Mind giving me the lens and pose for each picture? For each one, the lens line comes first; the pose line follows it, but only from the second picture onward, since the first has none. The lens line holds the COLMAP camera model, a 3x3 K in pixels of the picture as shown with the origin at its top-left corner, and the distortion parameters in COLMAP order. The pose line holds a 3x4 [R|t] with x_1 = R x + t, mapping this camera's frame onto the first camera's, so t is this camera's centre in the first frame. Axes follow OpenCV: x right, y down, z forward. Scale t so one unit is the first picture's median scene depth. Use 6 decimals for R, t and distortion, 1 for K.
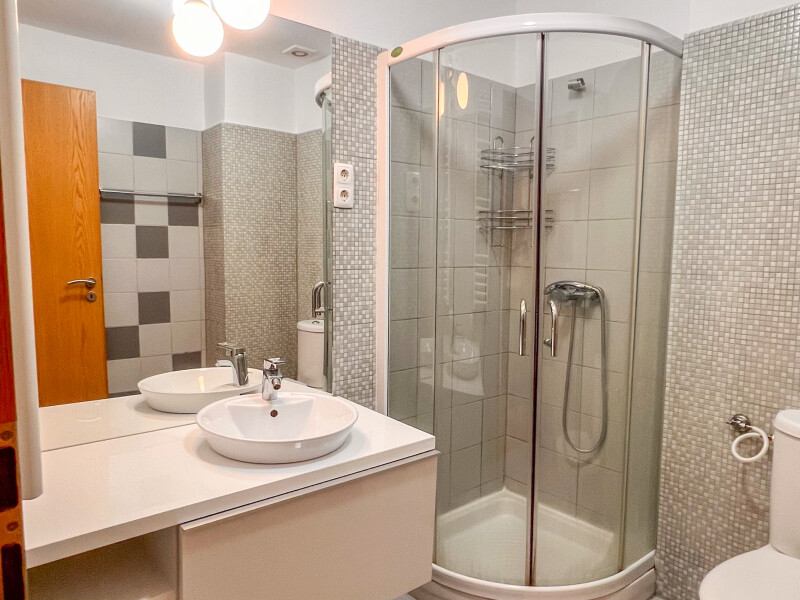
lens RADIAL K [[583.6, 0, 392.4], [0, 583.6, 301.3], [0, 0, 1]] dist [-0.009679, 0.001853]
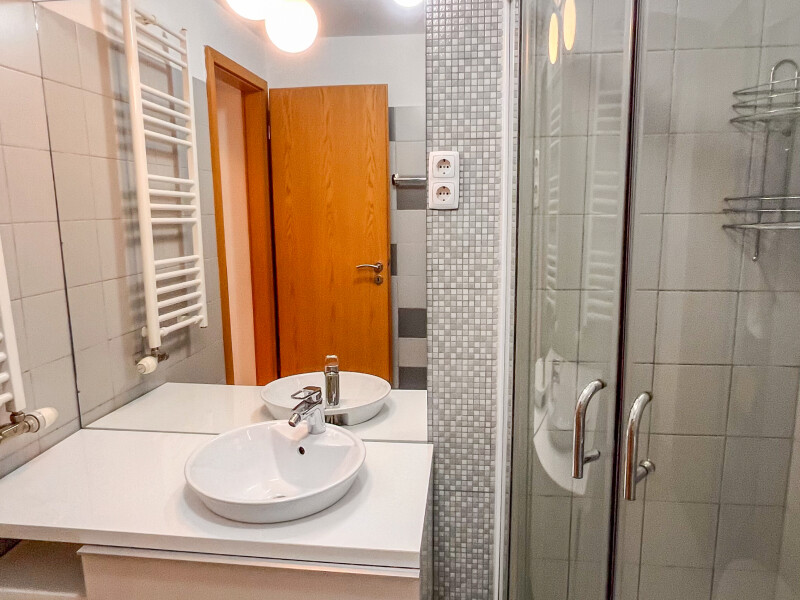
lens RADIAL K [[583.6, 0, 397.4], [0, 583.6, 302.3], [0, 0, 1]] dist [-0.009679, 0.001853]
pose [[0.677619, 0.105214, -0.727847, 0.441002], [-0.049103, 0.993977, 0.097971, -0.108909], [0.733772, -0.030648, 0.678705, 0.423133]]
